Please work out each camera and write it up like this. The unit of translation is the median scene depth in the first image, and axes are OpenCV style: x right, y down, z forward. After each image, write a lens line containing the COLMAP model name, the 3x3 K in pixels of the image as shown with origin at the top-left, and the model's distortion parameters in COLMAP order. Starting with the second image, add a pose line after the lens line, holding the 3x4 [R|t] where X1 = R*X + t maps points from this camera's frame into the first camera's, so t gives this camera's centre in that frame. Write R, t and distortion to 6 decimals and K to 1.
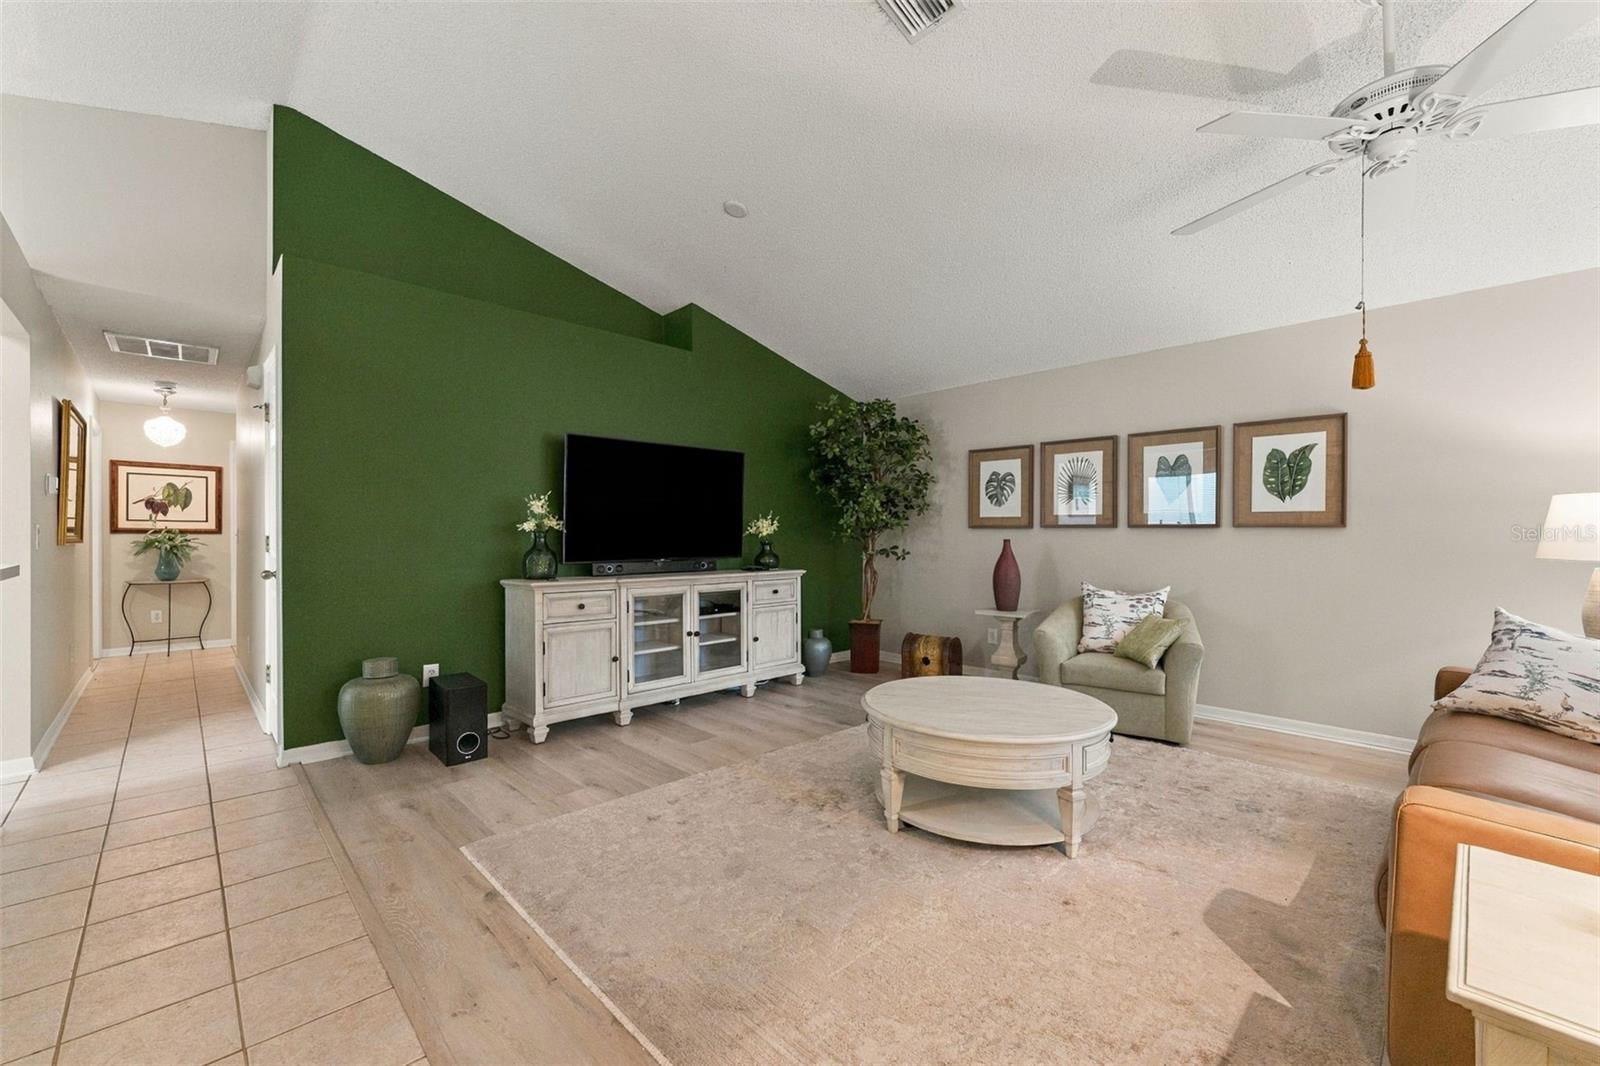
lens RADIAL K [[649.4, 0, 800.0], [0, 649.4, 533.0], [0, 0, 1]] dist [-0.000203, -0.000286]
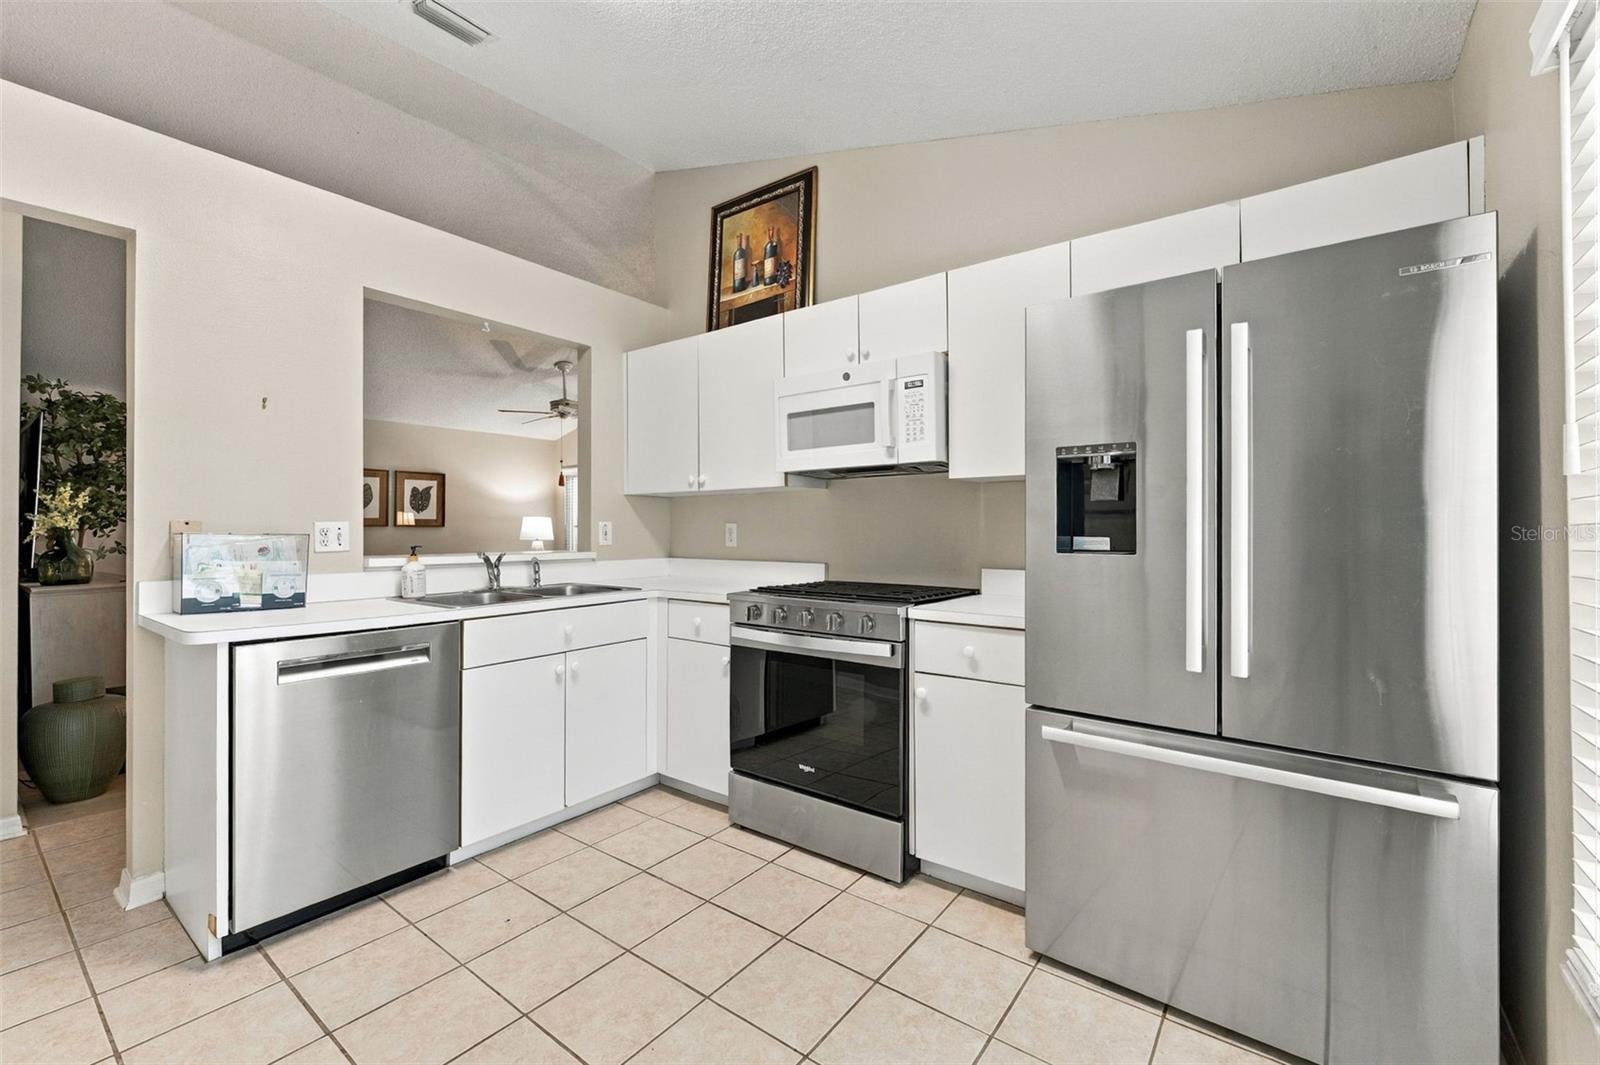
lens RADIAL K [[649.4, 0, 800.0], [0, 649.4, 532.5], [0, 0, 1]] dist [-0.000203, -0.000286]
pose [[-0.165007, -0.006389, 0.986272, -1.302655], [-0.000095, 0.999979, 0.006462, -0.003062], [-0.986292, 0.000973, -0.165004, 0.161772]]
